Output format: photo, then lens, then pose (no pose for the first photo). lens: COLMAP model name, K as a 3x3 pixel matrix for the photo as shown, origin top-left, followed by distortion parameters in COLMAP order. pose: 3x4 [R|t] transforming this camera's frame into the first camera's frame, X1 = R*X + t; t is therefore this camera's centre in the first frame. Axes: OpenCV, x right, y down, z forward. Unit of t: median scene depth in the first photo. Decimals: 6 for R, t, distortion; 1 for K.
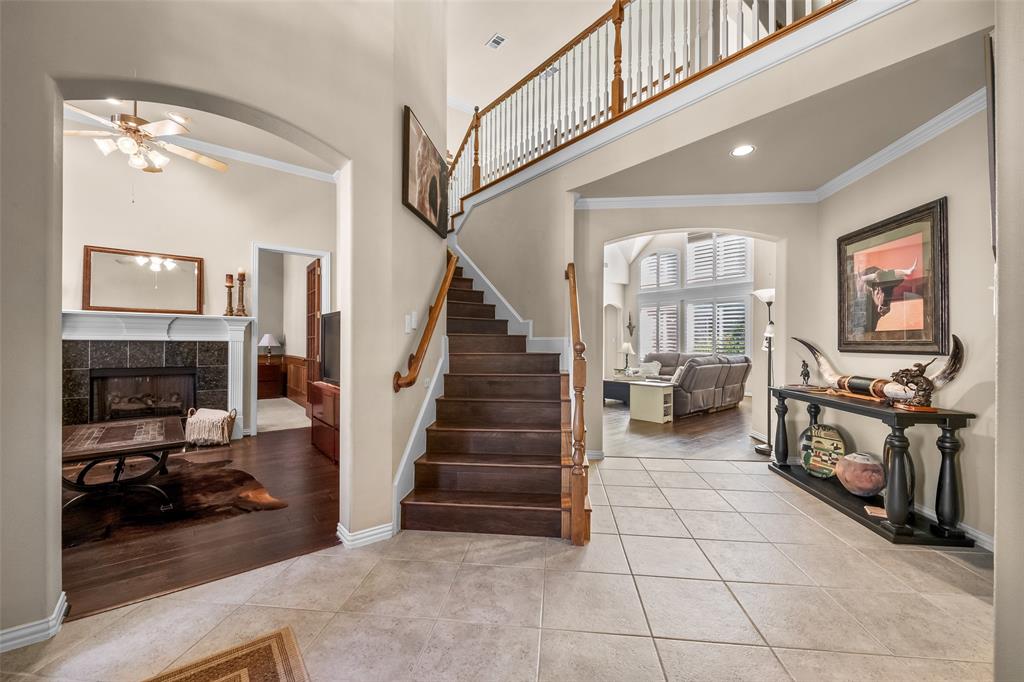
lens RADIAL K [[411.7, 0, 515.1], [0, 411.7, 340.8], [0, 0, 1]] dist [0.002644, -0.000189]
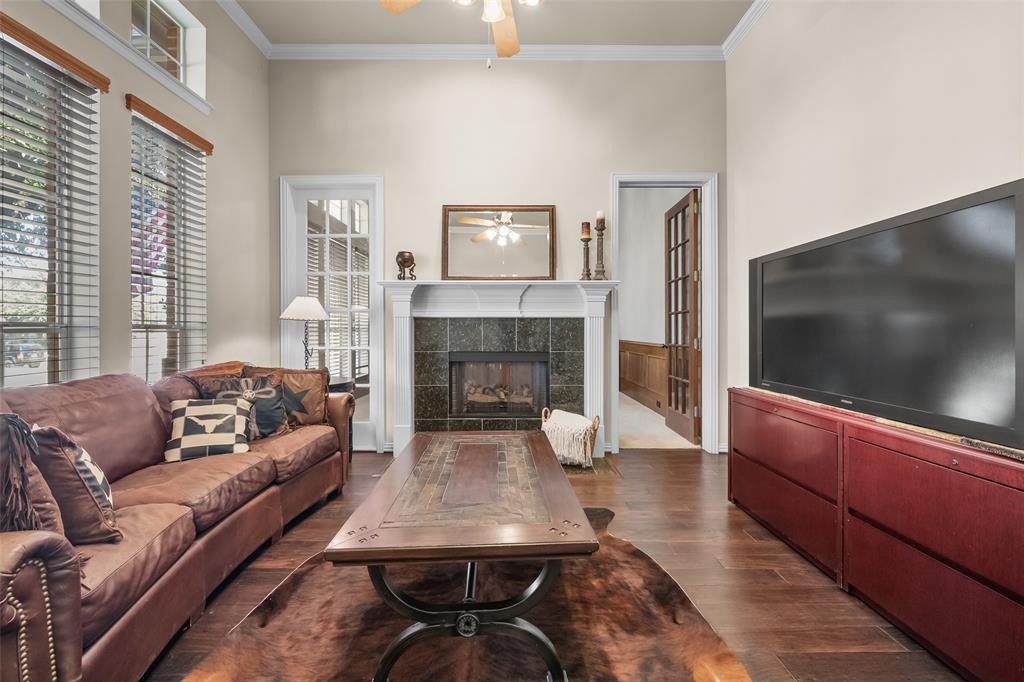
lens RADIAL K [[411.7, 0, 512.0], [0, 411.7, 334.7], [0, 0, 1]] dist [0.002644, -0.000189]
pose [[0.781874, -0.003393, -0.623427, -0.366153], [0.008280, 0.999954, 0.004942, 0.027480], [0.623381, -0.009026, 0.781866, 0.382027]]
